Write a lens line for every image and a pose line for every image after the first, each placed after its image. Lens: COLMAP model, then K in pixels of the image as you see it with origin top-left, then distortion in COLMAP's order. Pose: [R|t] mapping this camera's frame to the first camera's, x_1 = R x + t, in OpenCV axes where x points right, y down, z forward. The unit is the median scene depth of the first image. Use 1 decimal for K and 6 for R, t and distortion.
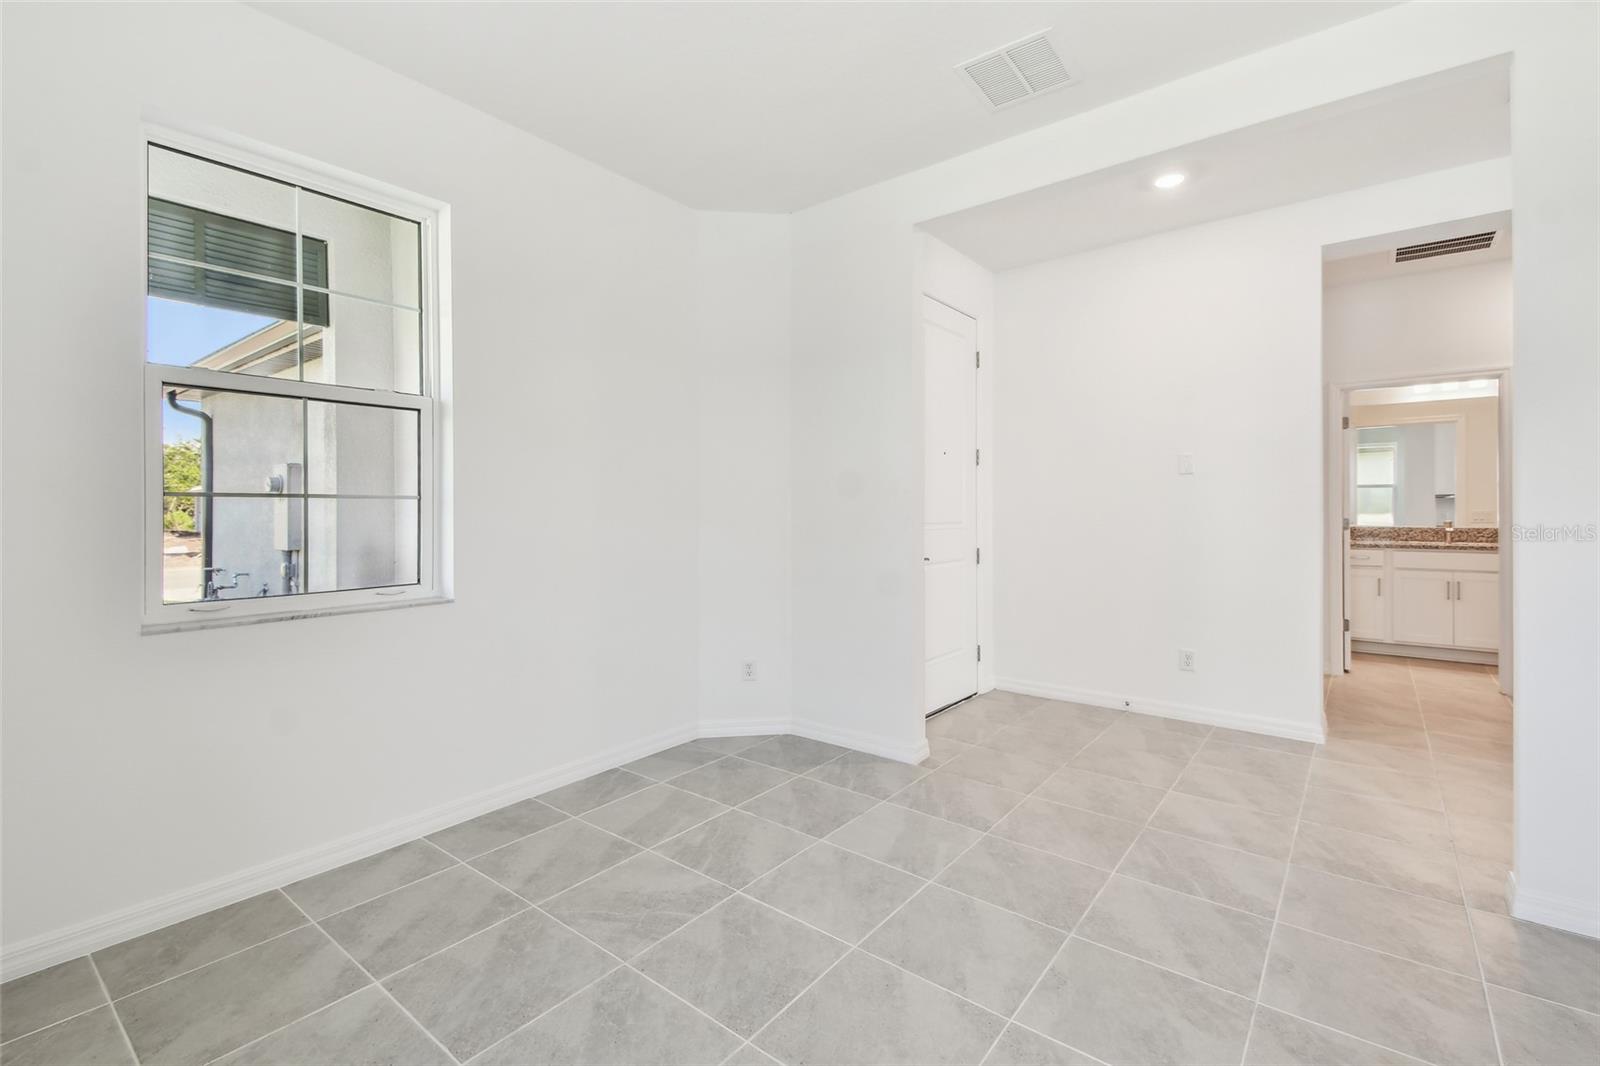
lens RADIAL K [[710.4, 0, 807.0], [0, 710.4, 520.5], [0, 0, 1]] dist [0.029196, -0.003147]
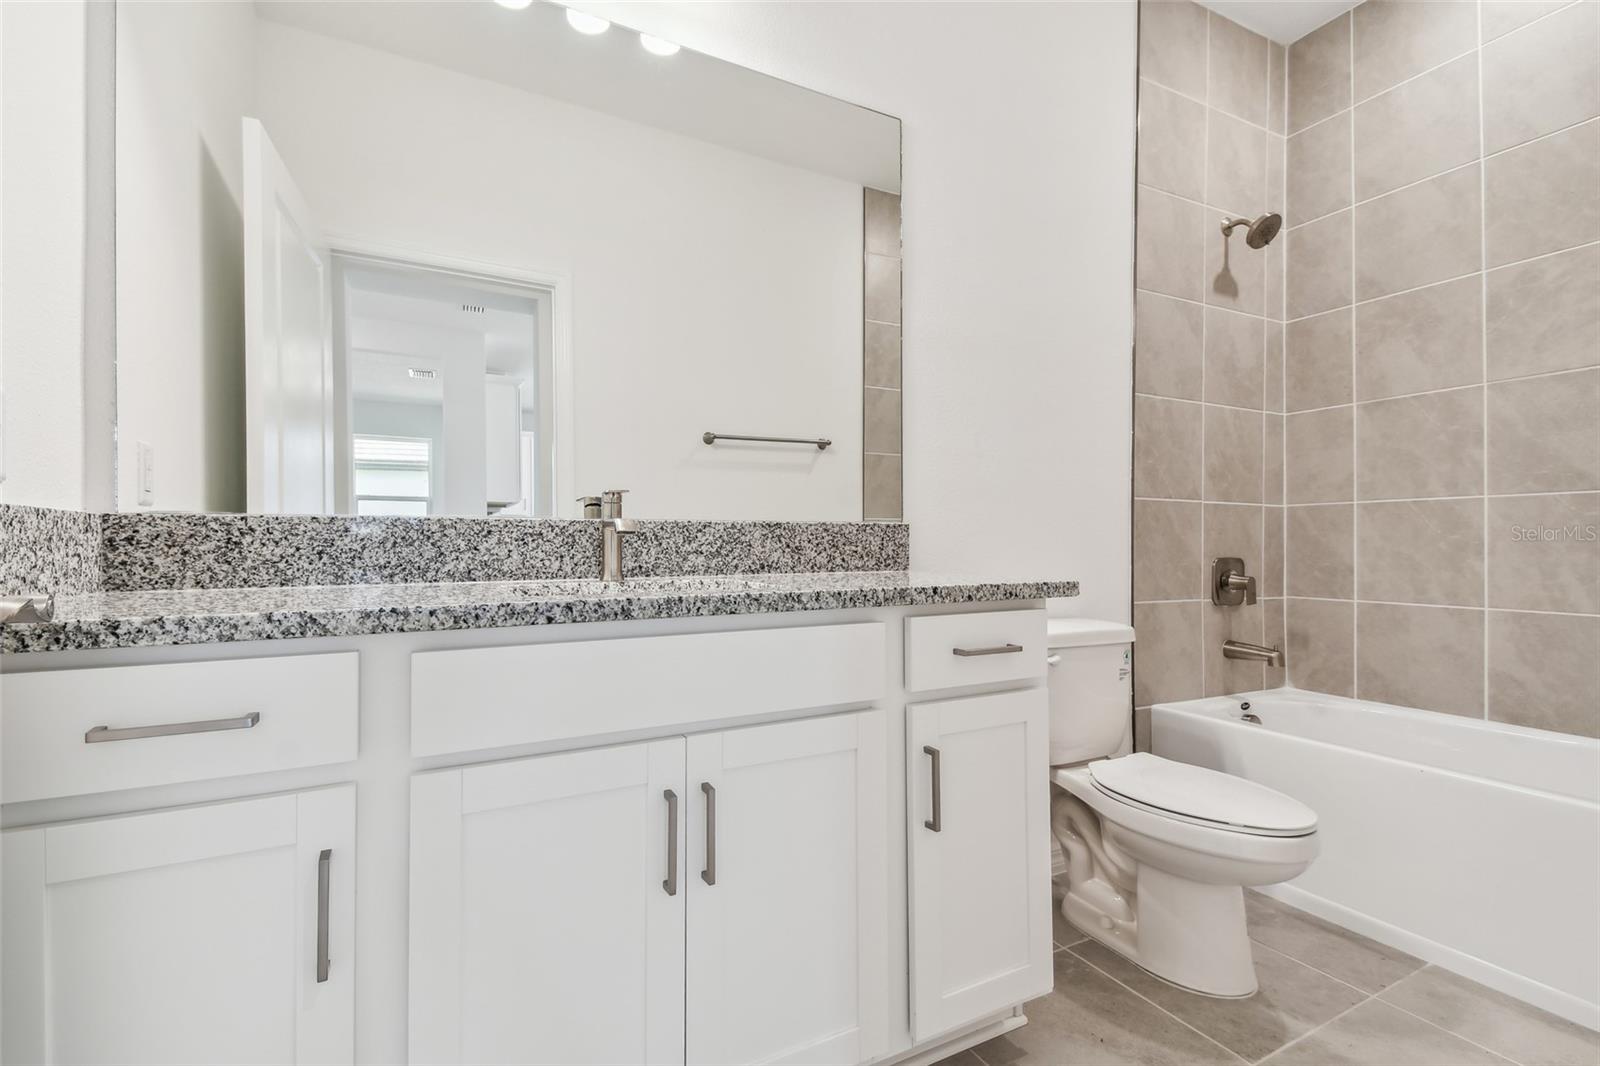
lens RADIAL K [[710.4, 0, 804.3], [0, 710.4, 537.5], [0, 0, 1]] dist [0.029196, -0.003147]
pose [[0.395359, 0.011888, 0.918450, 0.698862], [0.010170, 0.999798, -0.017319, 0.021598], [-0.918470, 0.016188, 0.395159, 0.856929]]
